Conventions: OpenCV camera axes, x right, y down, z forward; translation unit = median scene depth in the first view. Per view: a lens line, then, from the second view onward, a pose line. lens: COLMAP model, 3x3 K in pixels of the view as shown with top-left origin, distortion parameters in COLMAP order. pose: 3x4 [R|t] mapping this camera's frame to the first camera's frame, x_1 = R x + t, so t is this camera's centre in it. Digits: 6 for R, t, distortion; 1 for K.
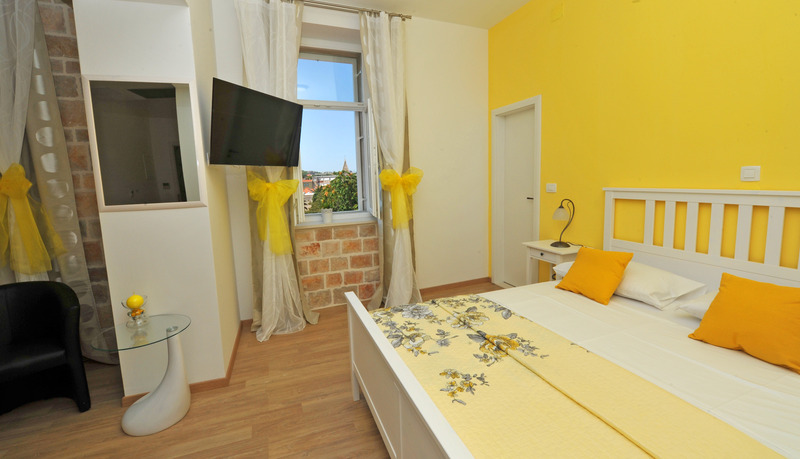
lens RADIAL K [[337.1, 0, 402.3], [0, 337.1, 223.8], [0, 0, 1]] dist [0.000529, 0.000023]
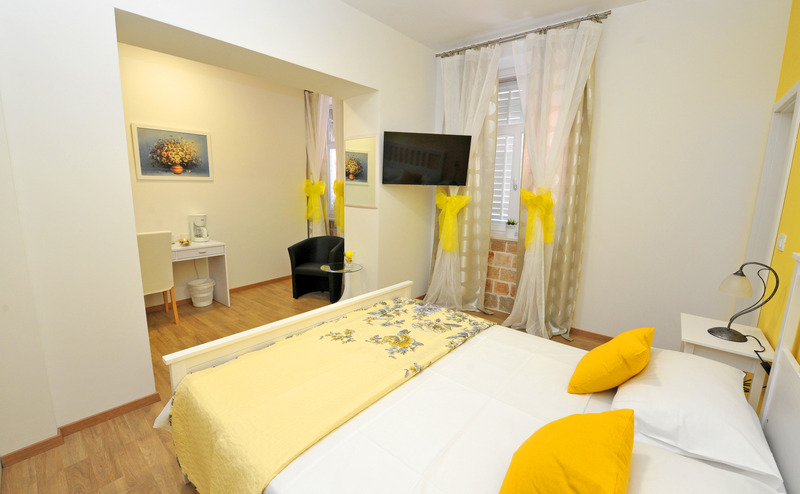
lens RADIAL K [[330.8, 0, 400.2], [0, 330.8, 245.6], [0, 0, 1]] dist [-0.003533, -0.000233]
pose [[0.488476, 0.196724, -0.850113, 0.976907], [-0.158910, 0.978018, 0.135012, -0.119731], [0.857986, 0.069141, 0.508999, 0.272408]]
